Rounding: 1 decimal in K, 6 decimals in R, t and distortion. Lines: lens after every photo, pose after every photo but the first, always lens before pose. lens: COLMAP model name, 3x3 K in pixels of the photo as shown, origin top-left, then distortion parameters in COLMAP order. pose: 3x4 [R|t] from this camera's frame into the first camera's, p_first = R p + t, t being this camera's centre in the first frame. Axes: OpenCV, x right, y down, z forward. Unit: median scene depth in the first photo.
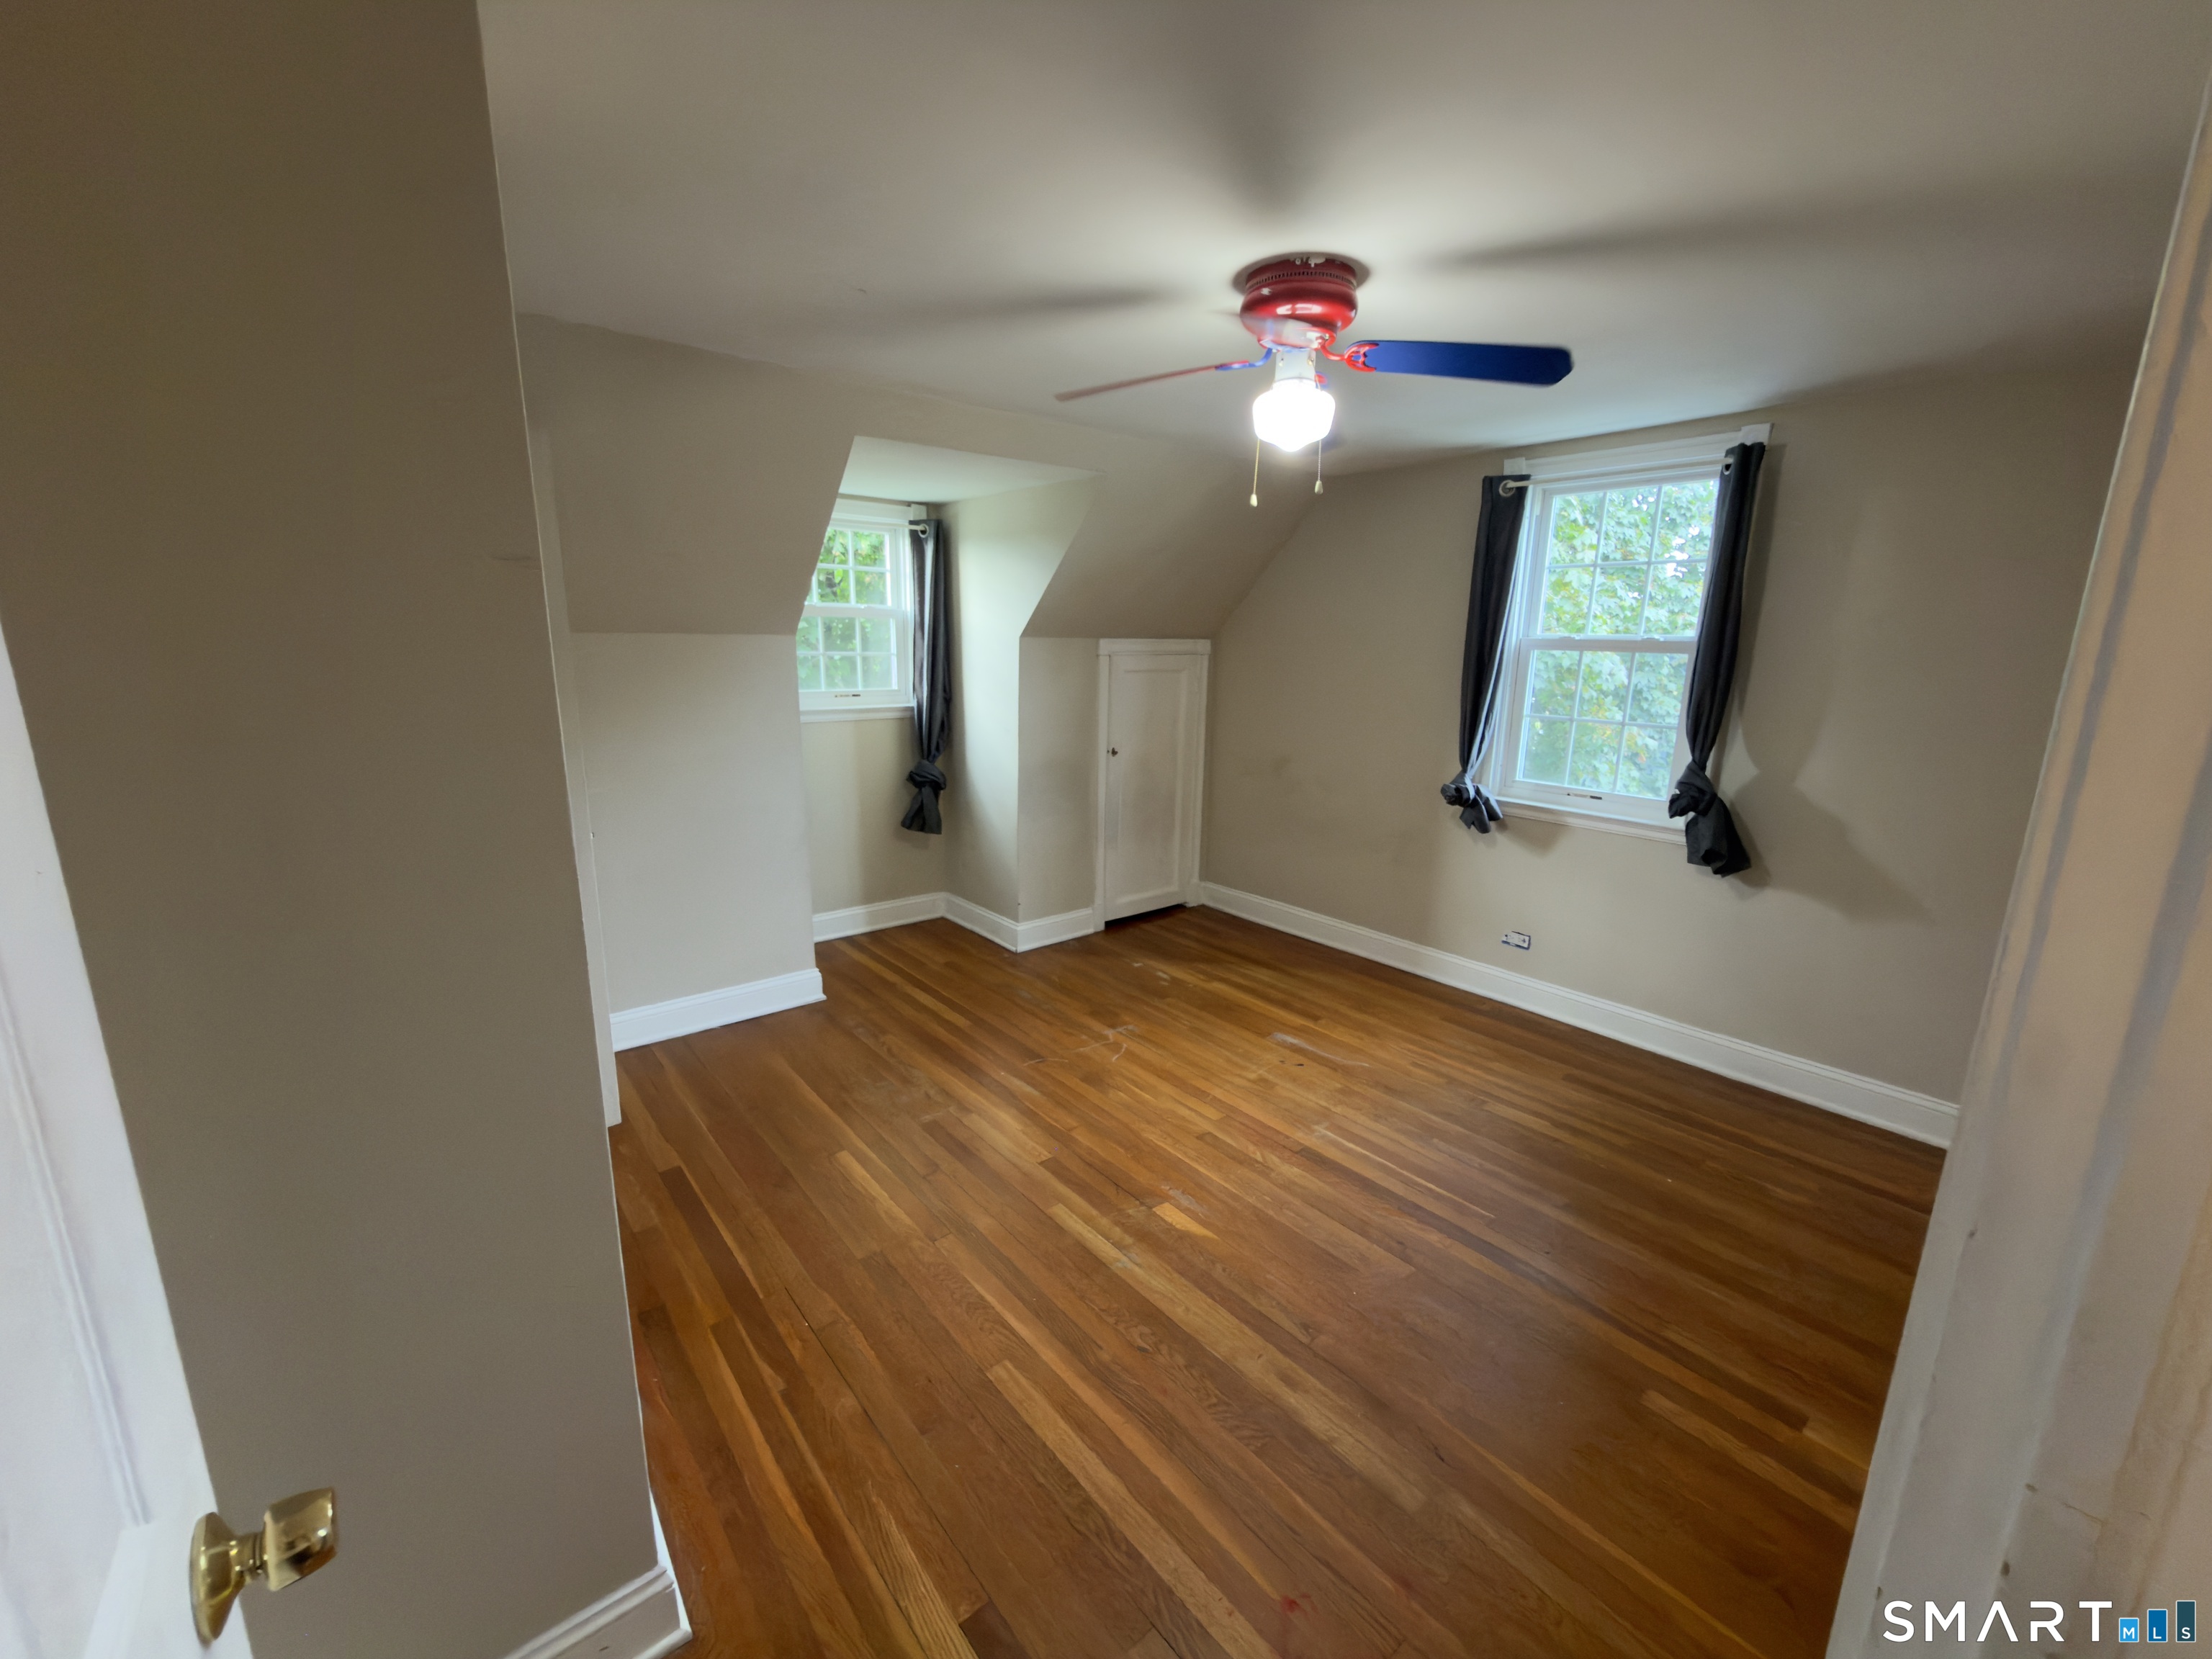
lens RADIAL K [[883.1, 0, 1106.0], [0, 883.1, 829.5], [0, 0, 1]] dist [-0.000320, -0.000016]
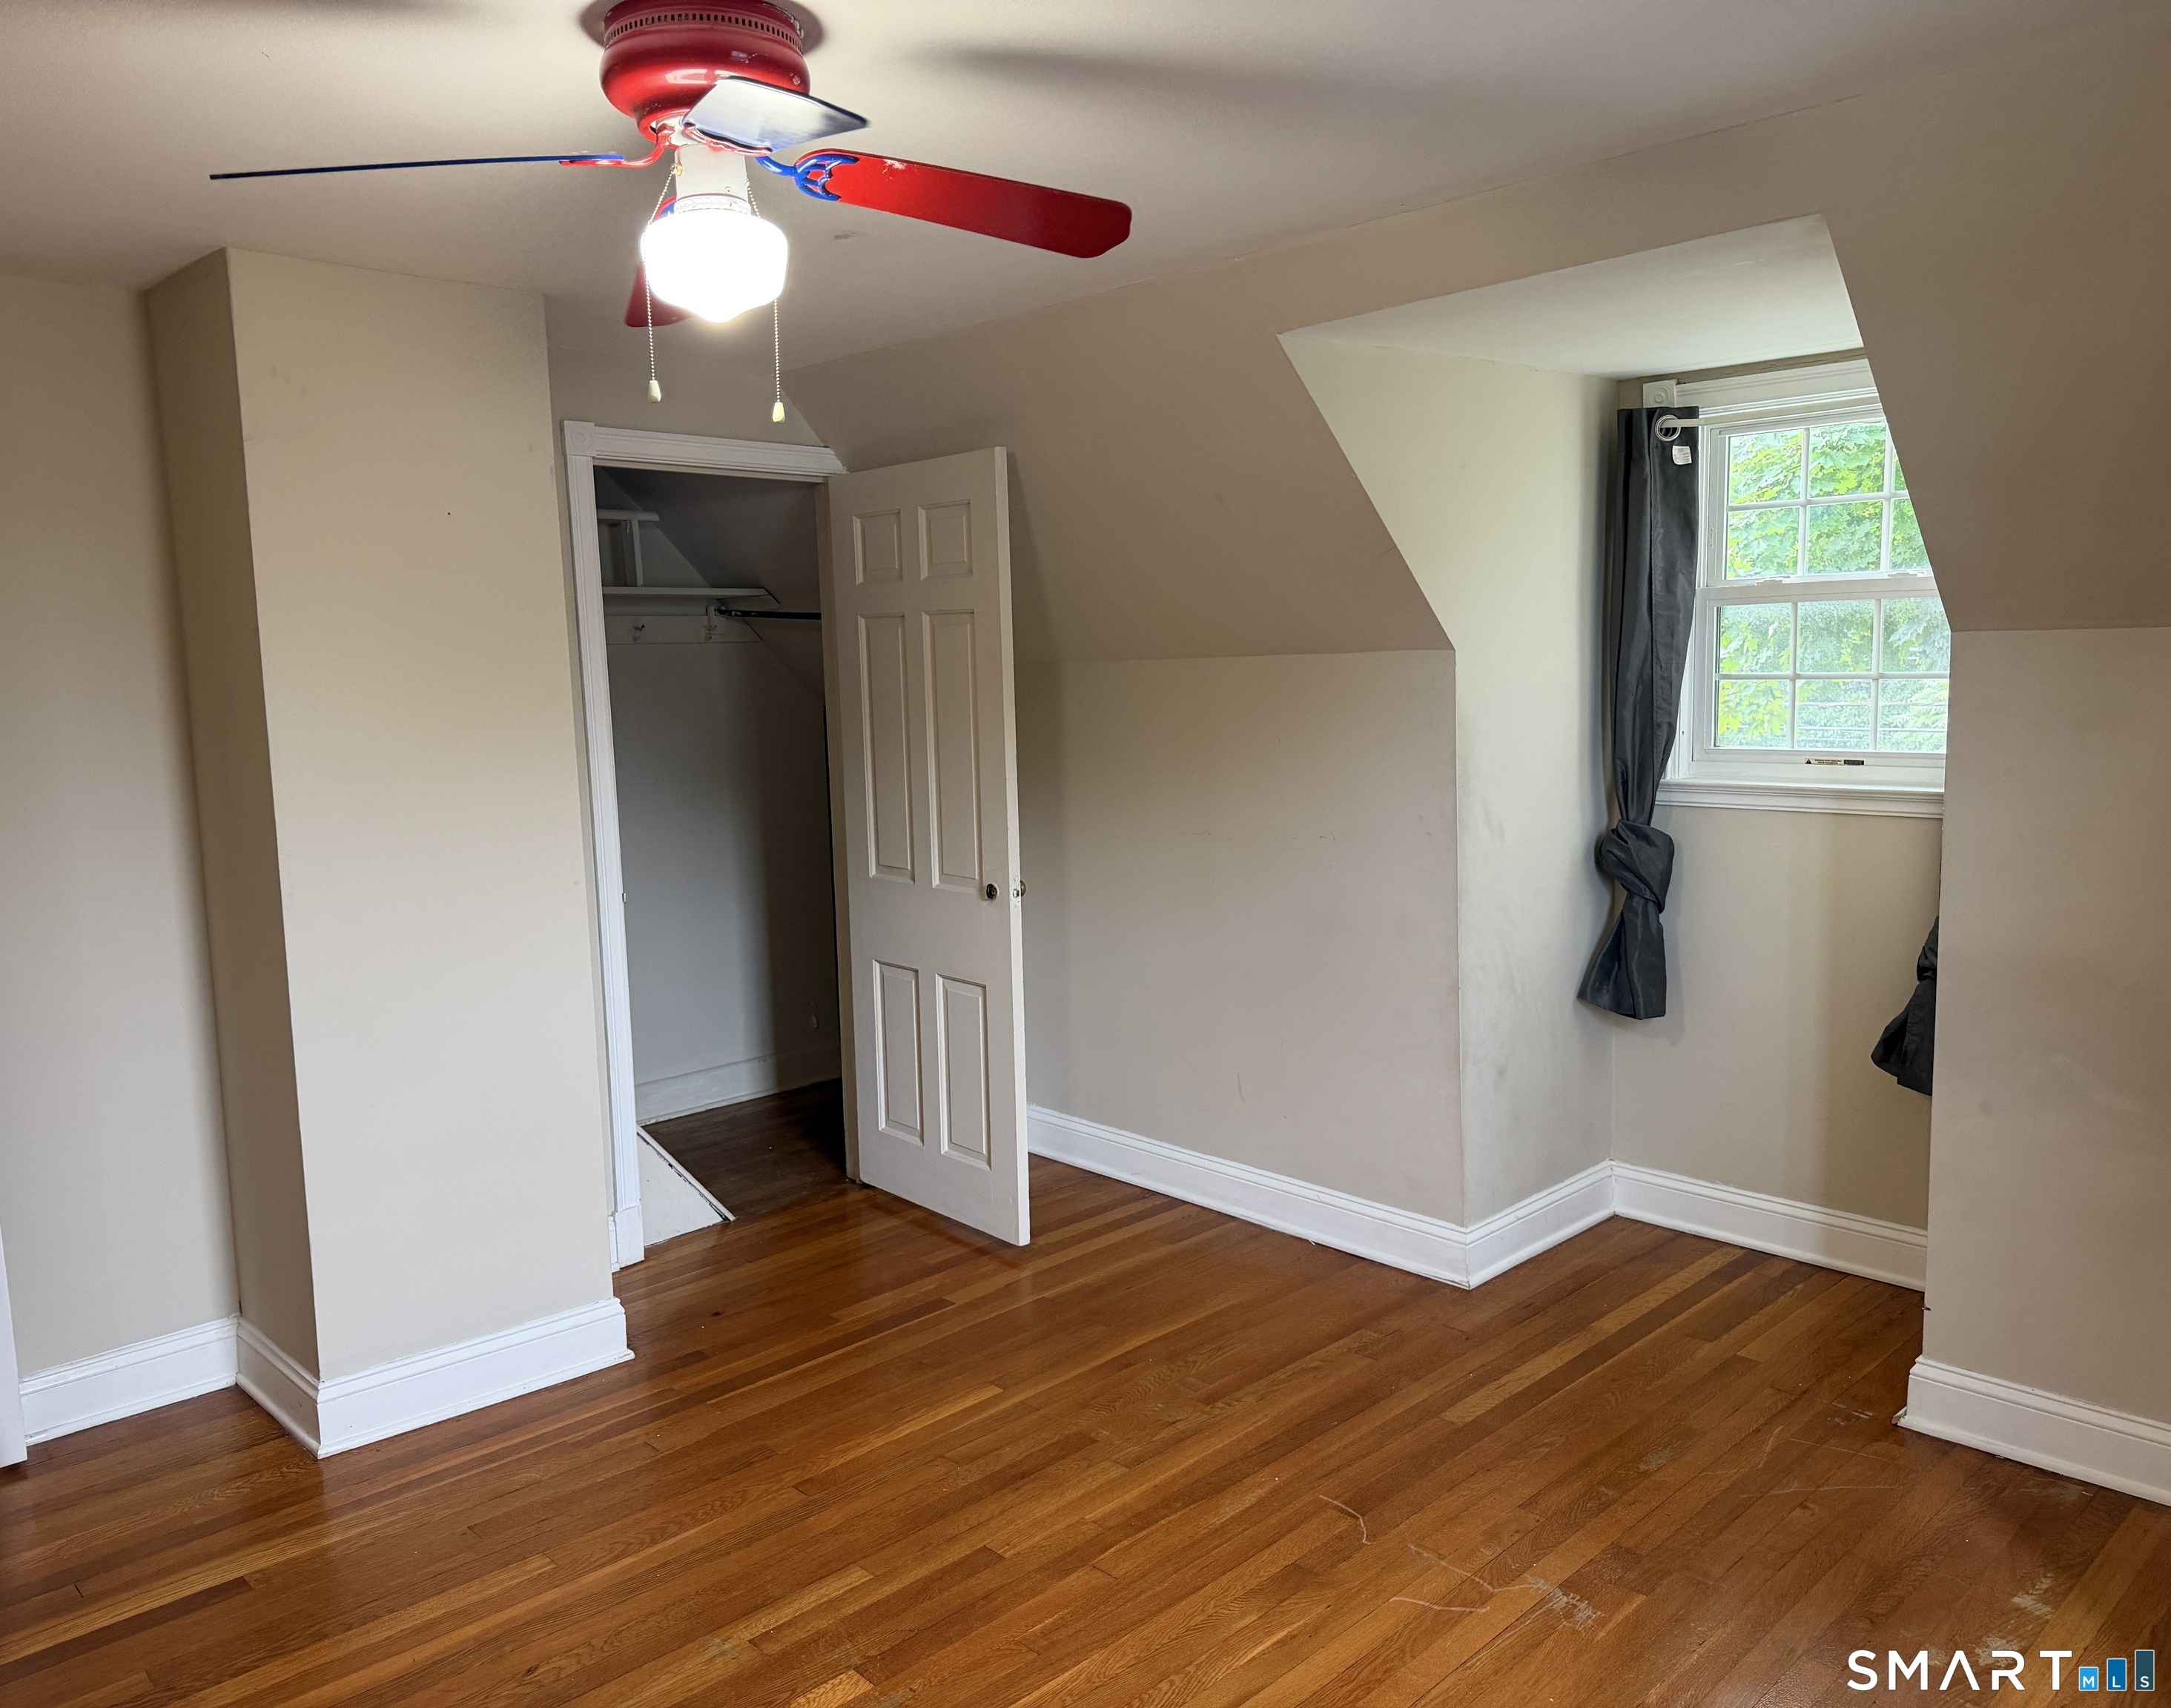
lens RADIAL K [[1630.5, 0, 1058.7], [0, 1630.5, 853.4], [0, 0, 1]] dist [0.010844, -0.001801]
pose [[0.059164, 0.099759, -0.993251, 0.862581], [-0.184893, 0.978873, 0.087302, -0.155852], [0.980976, 0.178480, 0.076359, 0.802539]]
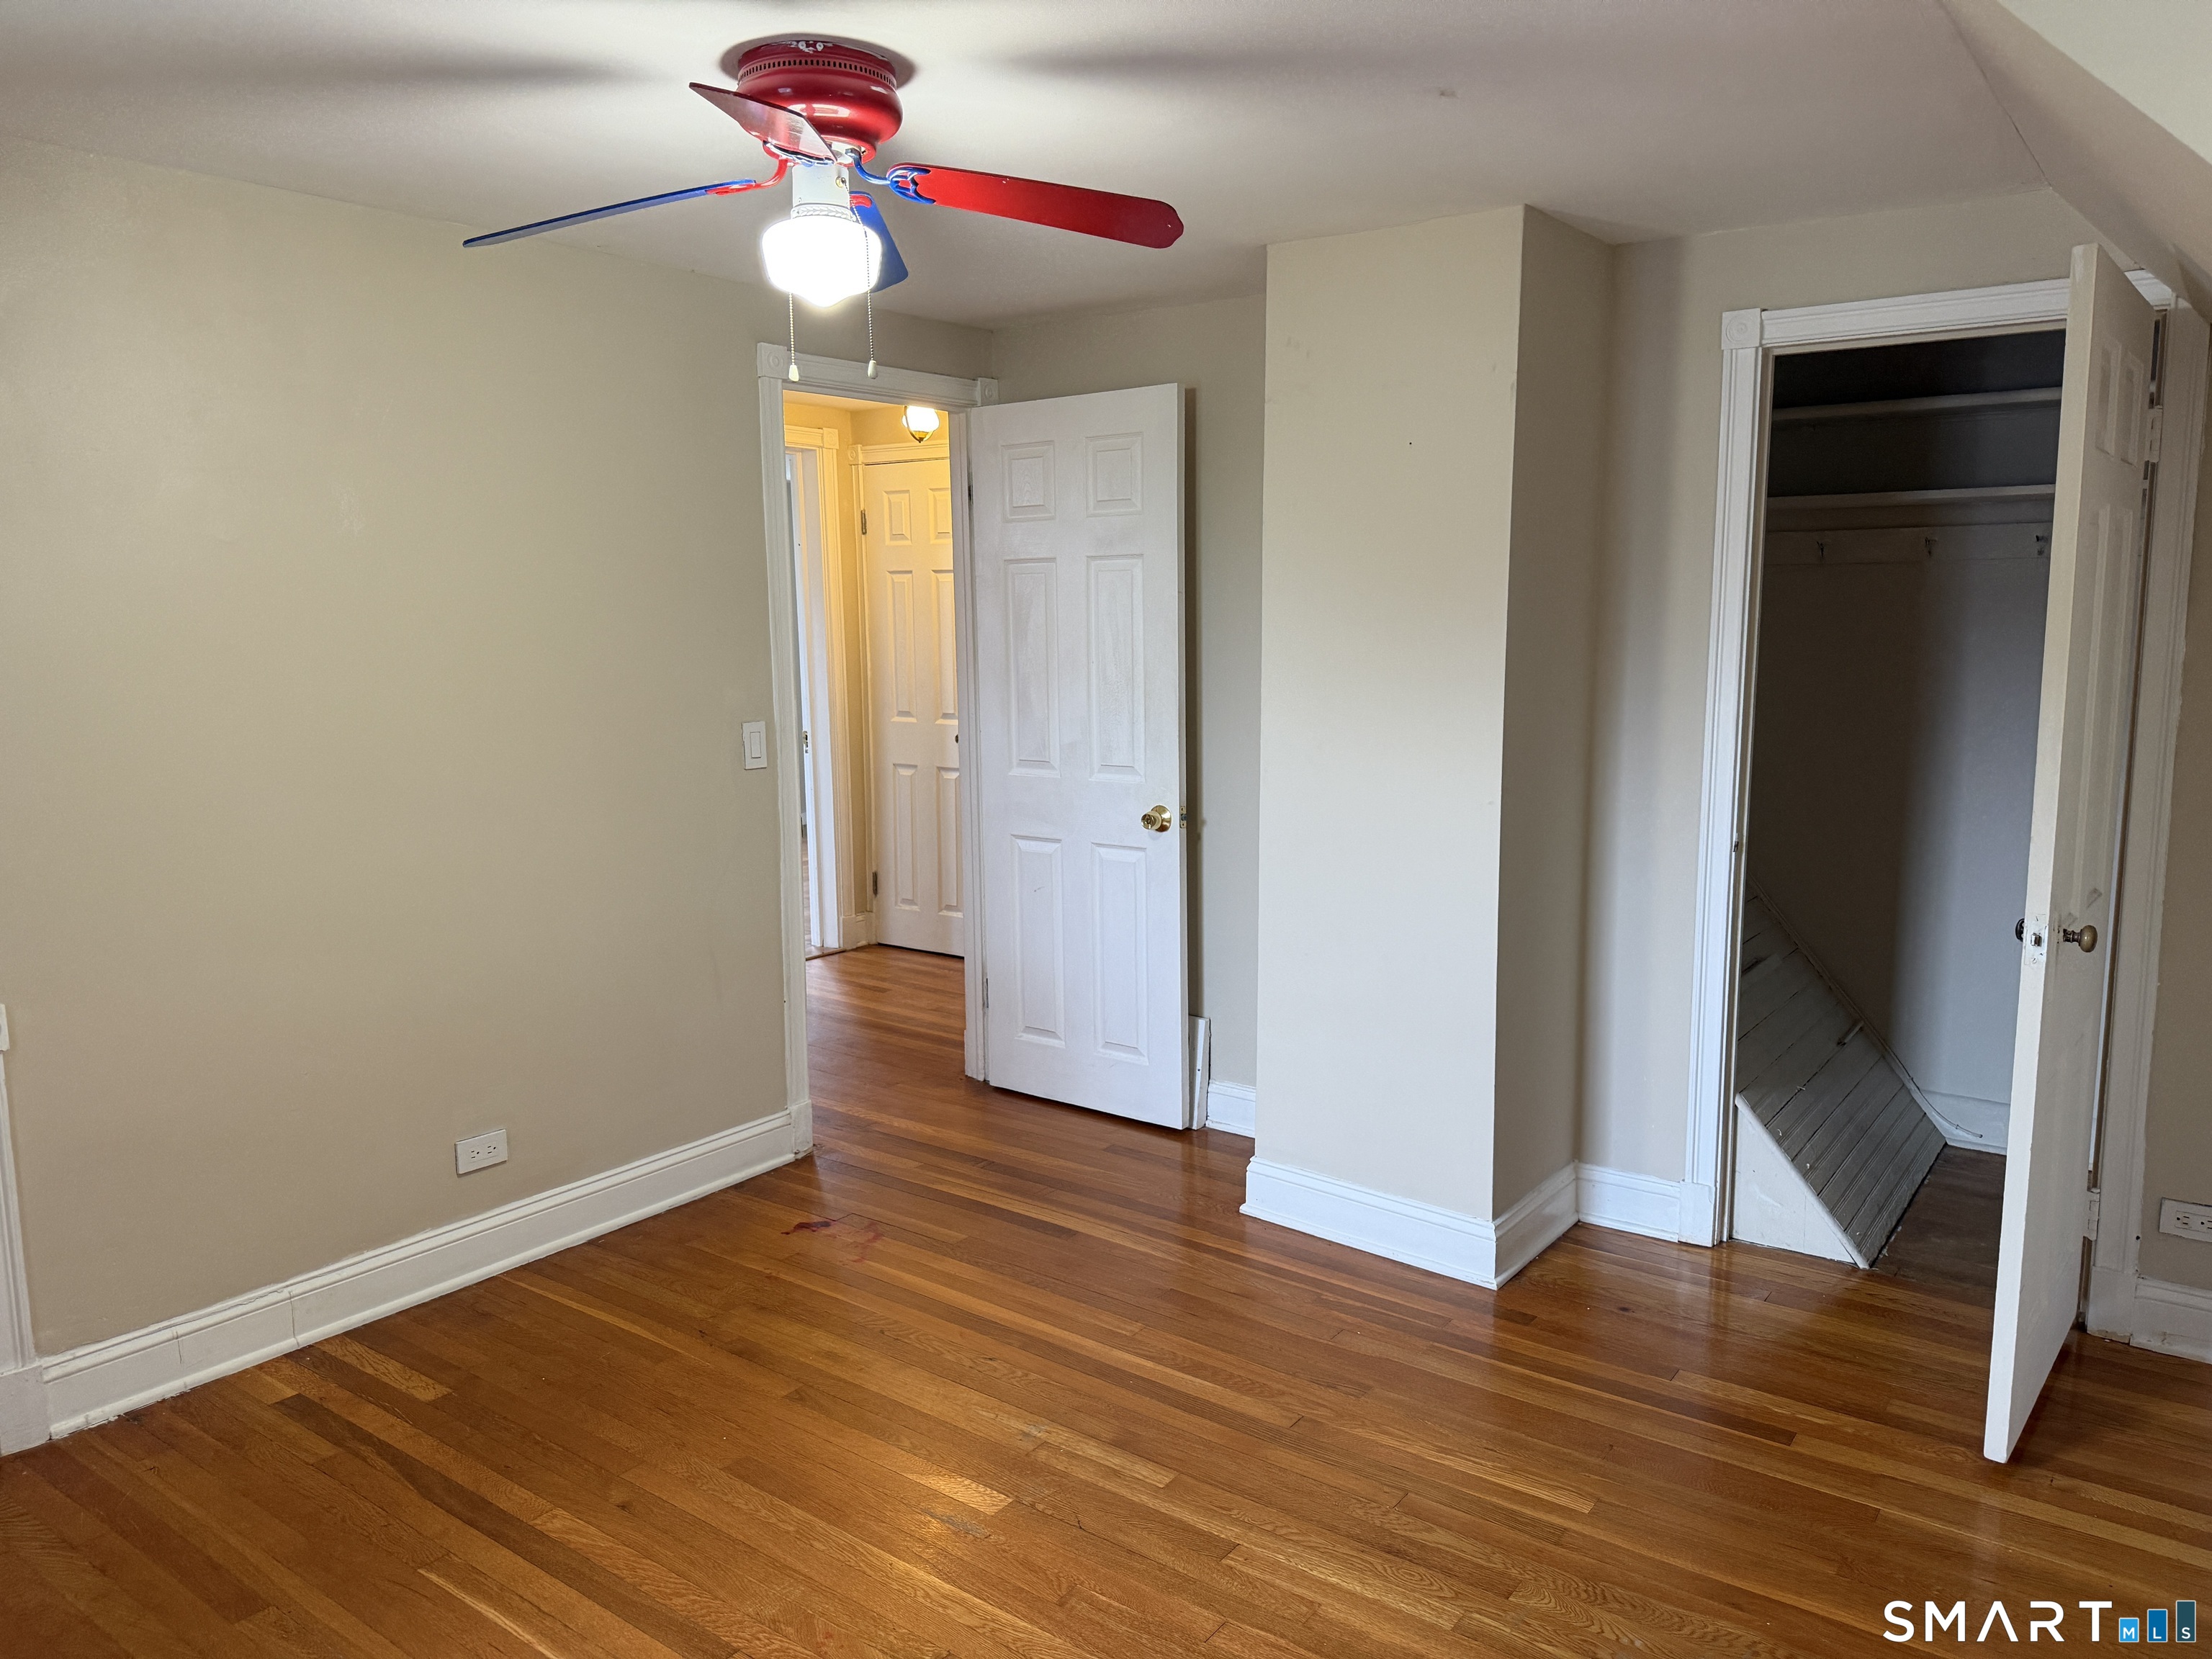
lens RADIAL K [[1565.9, 0, 1111.4], [0, 1565.9, 828.7], [0, 0, 1]] dist [0.128373, -0.171247]
pose [[-0.969898, 0.009609, -0.243323, 0.210573], [-0.075190, 0.938578, 0.336777, -0.321749], [0.231613, 0.344935, -0.909602, 1.558681]]
